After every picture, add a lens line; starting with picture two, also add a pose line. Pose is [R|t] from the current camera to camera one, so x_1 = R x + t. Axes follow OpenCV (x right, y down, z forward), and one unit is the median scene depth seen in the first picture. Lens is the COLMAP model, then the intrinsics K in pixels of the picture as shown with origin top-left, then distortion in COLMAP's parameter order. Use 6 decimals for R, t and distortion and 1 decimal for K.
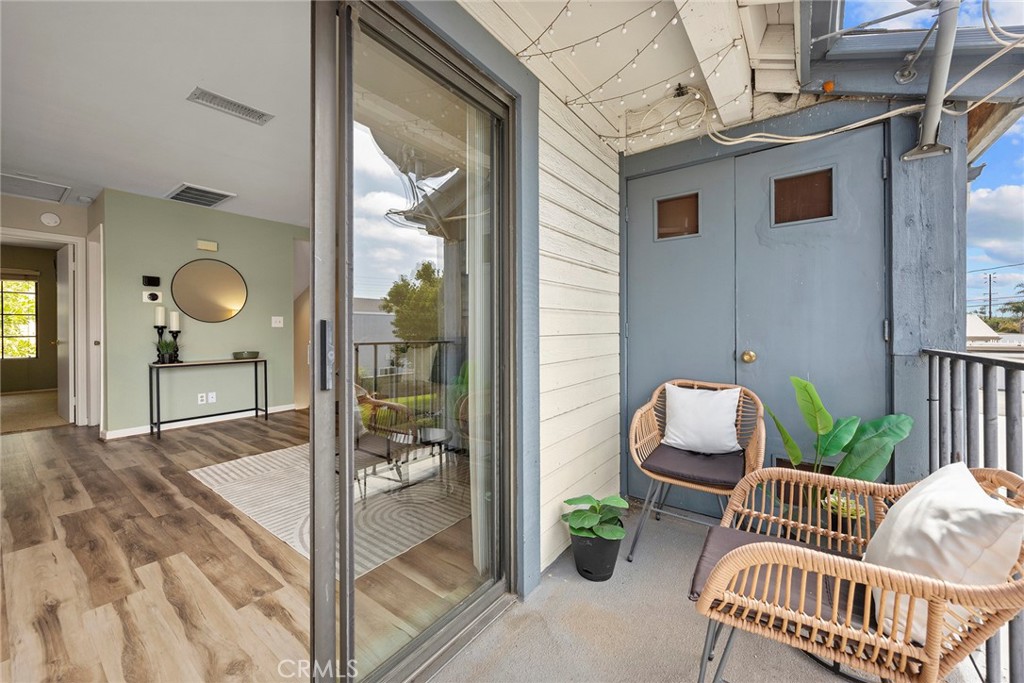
lens RADIAL K [[395.4, 0, 514.4], [0, 395.4, 334.9], [0, 0, 1]] dist [-0.002609, -0.000114]
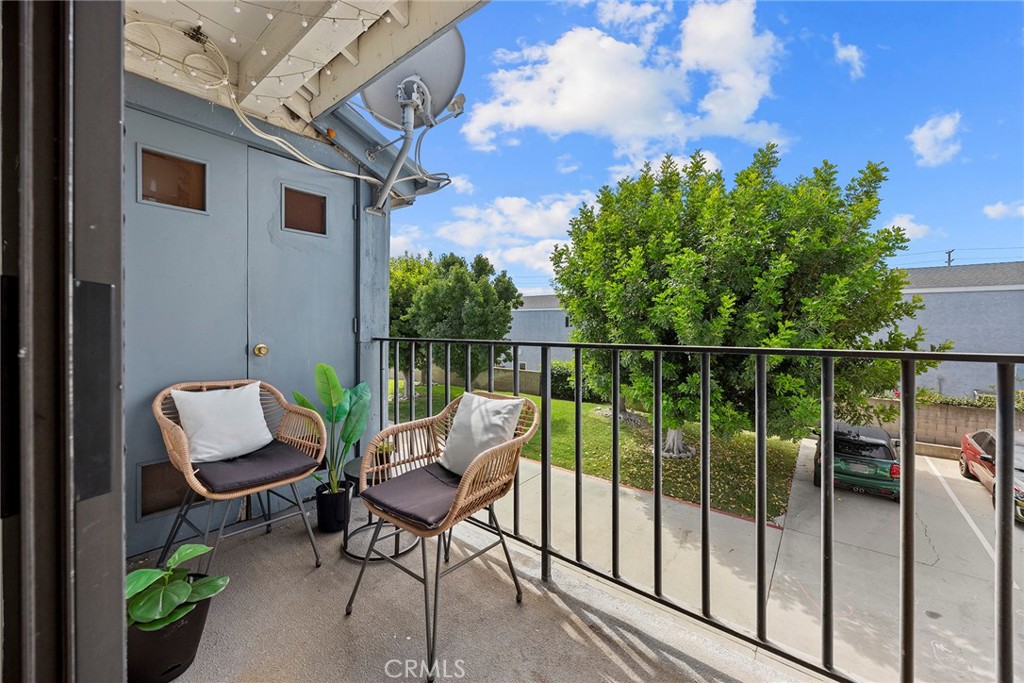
lens RADIAL K [[395.4, 0, 516.8], [0, 395.4, 334.9], [0, 0, 1]] dist [-0.002609, -0.000114]
pose [[0.039349, -0.019327, 0.999039, -0.435796], [-0.002583, 0.999808, 0.019443, -0.006025], [-0.999222, -0.003345, 0.039292, 0.328130]]
